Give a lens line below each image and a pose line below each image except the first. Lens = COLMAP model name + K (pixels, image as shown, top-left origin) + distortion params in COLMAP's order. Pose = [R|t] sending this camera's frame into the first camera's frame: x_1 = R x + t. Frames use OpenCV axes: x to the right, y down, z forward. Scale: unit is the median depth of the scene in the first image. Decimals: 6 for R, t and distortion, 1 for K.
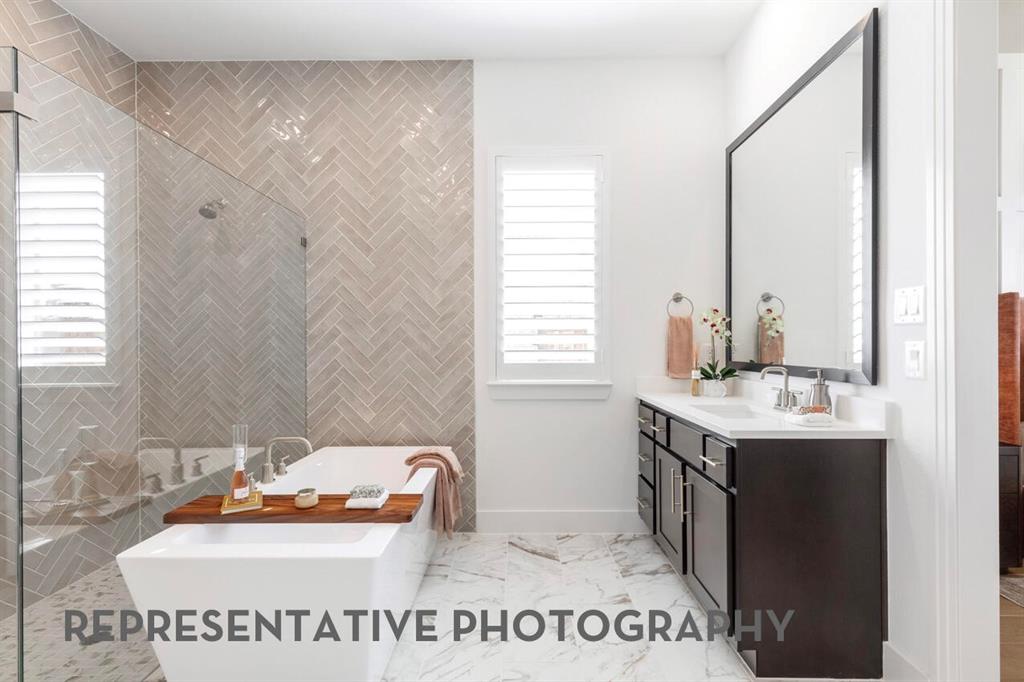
lens RADIAL K [[456.1, 0, 518.3], [0, 456.1, 346.6], [0, 0, 1]] dist [-0.010033, 0.000483]
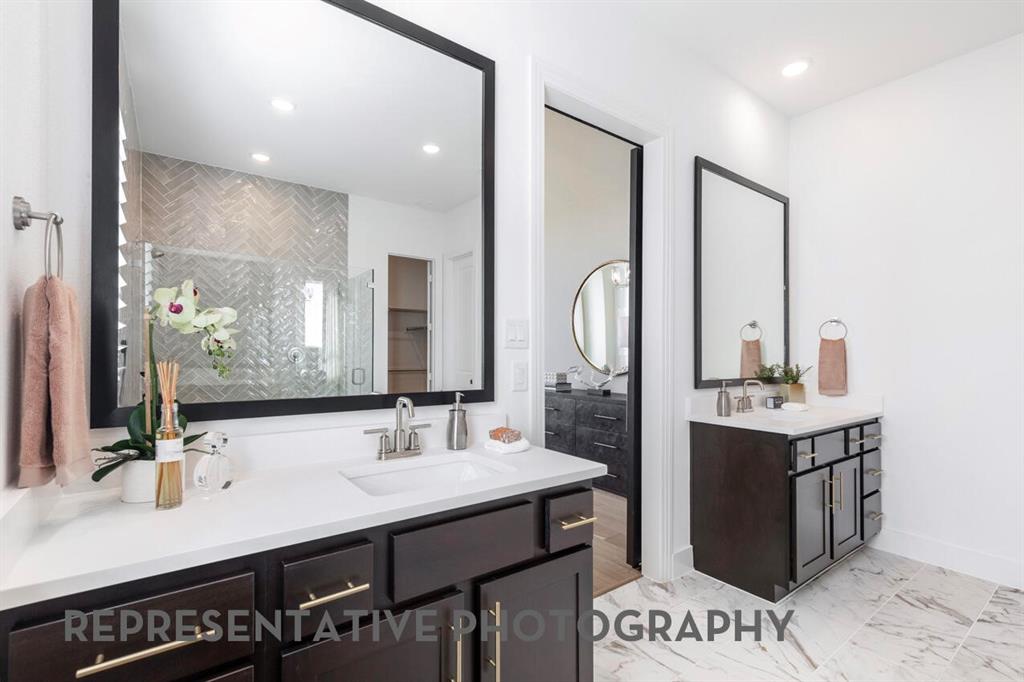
lens RADIAL K [[456.1, 0, 511.3], [0, 456.1, 349.5], [0, 0, 1]] dist [-0.010033, 0.000483]
pose [[-0.607303, 0.007188, 0.794438, -0.086314], [-0.001754, 0.999945, -0.010388, -0.019191], [-0.794468, -0.007702, -0.607257, 1.149022]]
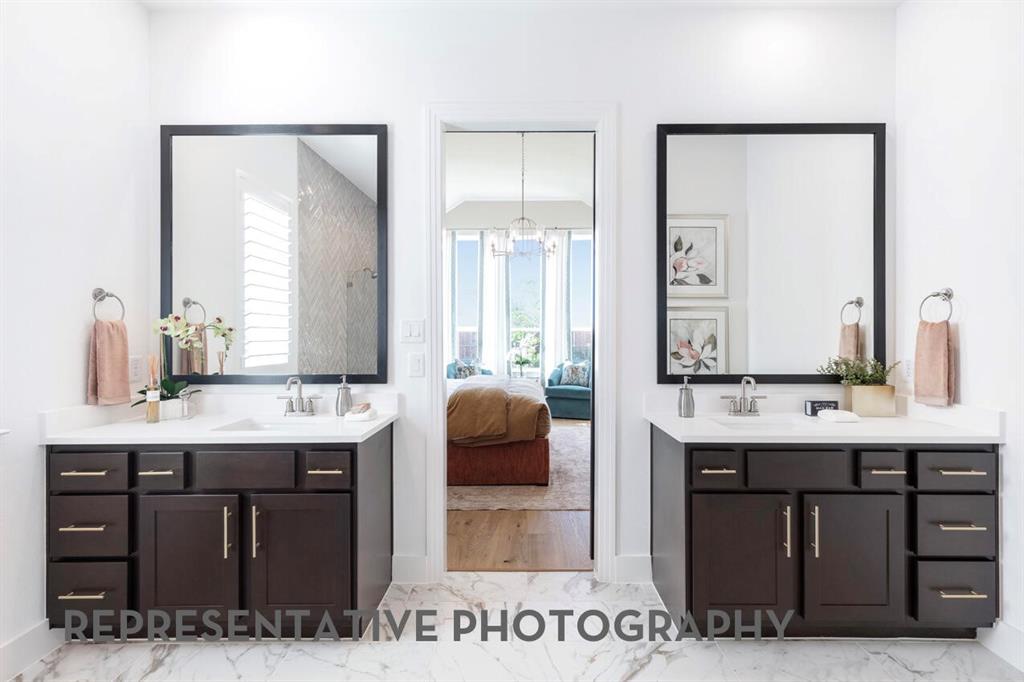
lens RADIAL K [[456.1, 0, 517.4], [0, 456.1, 333.6], [0, 0, 1]] dist [-0.010033, 0.000483]
pose [[-0.021818, 0.002422, 0.999759, -0.483431], [0.008208, 0.999964, -0.002244, -0.046886], [-0.999728, 0.008157, -0.021837, 0.428306]]
